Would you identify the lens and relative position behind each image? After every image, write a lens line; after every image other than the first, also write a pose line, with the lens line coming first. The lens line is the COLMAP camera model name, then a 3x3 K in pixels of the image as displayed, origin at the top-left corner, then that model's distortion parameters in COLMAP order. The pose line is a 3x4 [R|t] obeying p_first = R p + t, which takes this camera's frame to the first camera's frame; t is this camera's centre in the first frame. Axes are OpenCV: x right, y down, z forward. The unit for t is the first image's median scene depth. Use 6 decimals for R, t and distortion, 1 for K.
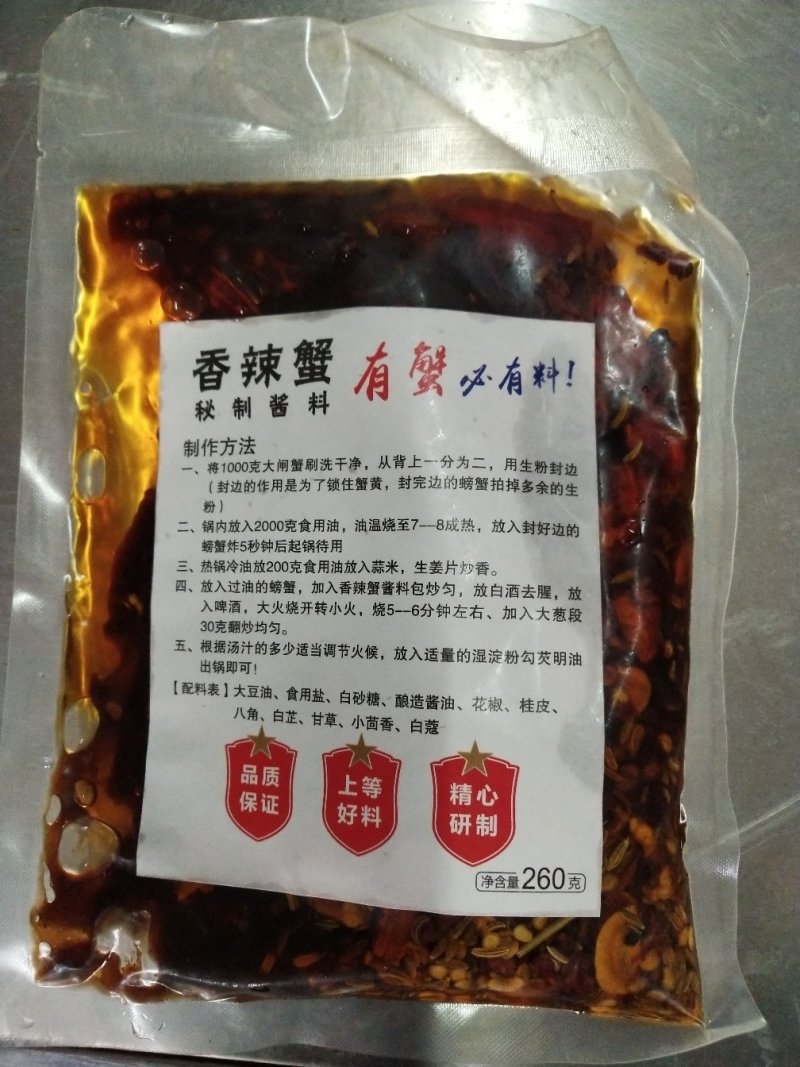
lens RADIAL K [[1197.3, 0, 400.0], [0, 1197.3, 533.5], [0, 0, 1]] dist [0.001839, 0.055537]
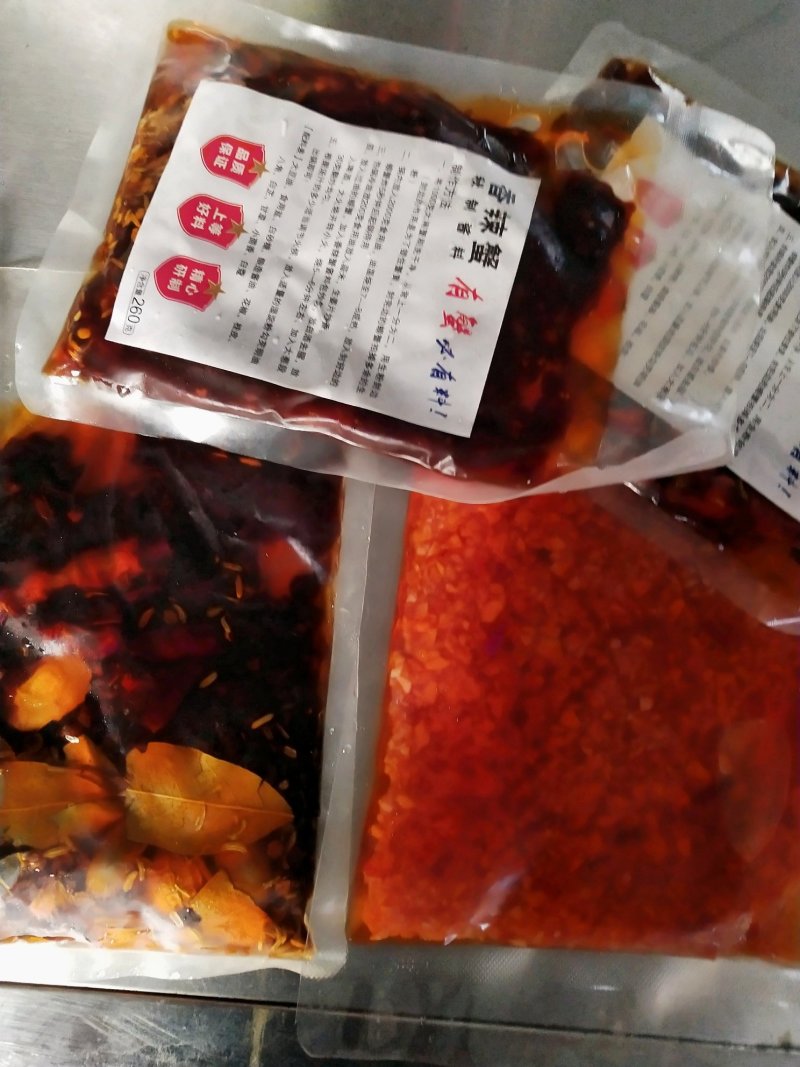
lens RADIAL K [[1197.3, 0, 400.0], [0, 1197.3, 533.5], [0, 0, 1]] dist [0.001839, 0.055537]
pose [[-0.313210, 0.868467, 0.384272, -0.358582], [-0.949564, -0.292827, -0.112166, 0.033901], [0.015113, -0.400022, 0.916381, -0.639269]]
